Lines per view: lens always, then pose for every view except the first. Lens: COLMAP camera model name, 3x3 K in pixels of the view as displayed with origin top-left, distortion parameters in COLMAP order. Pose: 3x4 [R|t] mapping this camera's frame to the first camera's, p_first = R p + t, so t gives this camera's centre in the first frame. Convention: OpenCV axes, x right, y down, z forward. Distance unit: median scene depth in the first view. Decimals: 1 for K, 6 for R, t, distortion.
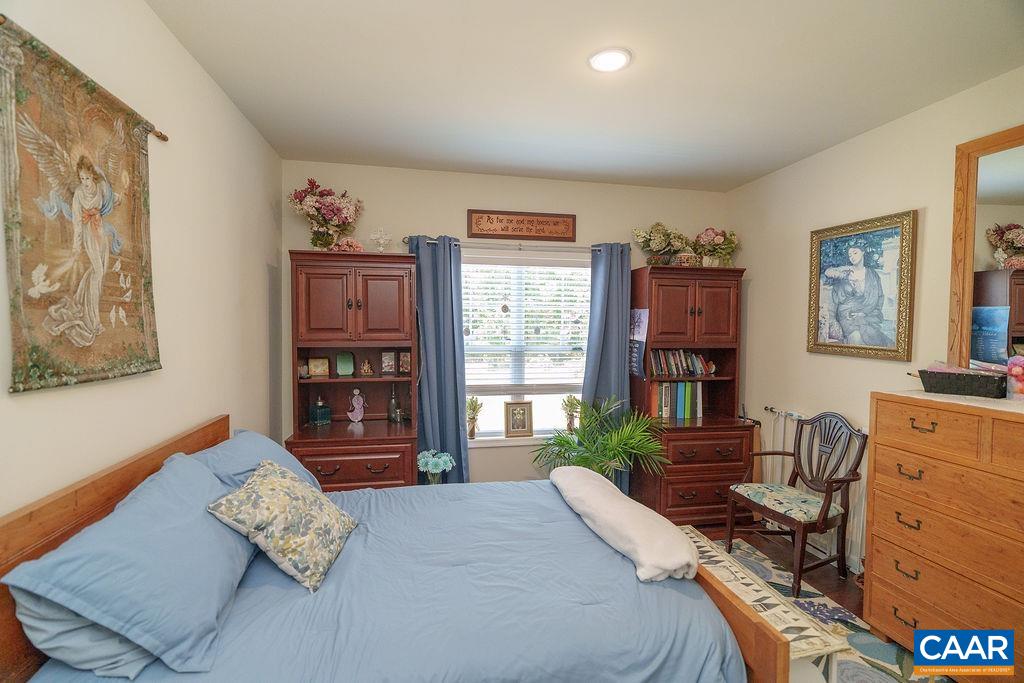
lens RADIAL K [[461.2, 0, 512.5], [0, 461.2, 337.9], [0, 0, 1]] dist [-0.001684, 0.000593]
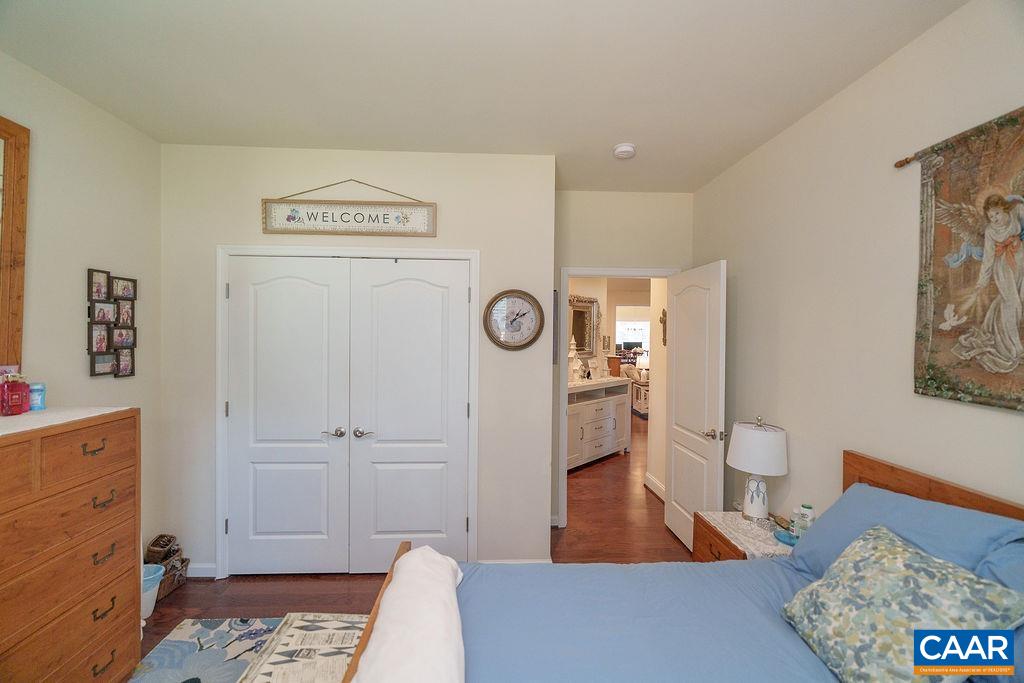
lens RADIAL K [[461.2, 0, 512.5], [0, 461.2, 337.9], [0, 0, 1]] dist [-0.001684, 0.000593]
pose [[-0.988450, -0.020425, 0.150167, 0.011515], [-0.014396, 0.999050, 0.041133, -0.094953], [-0.150865, 0.038496, -0.987805, 2.373411]]
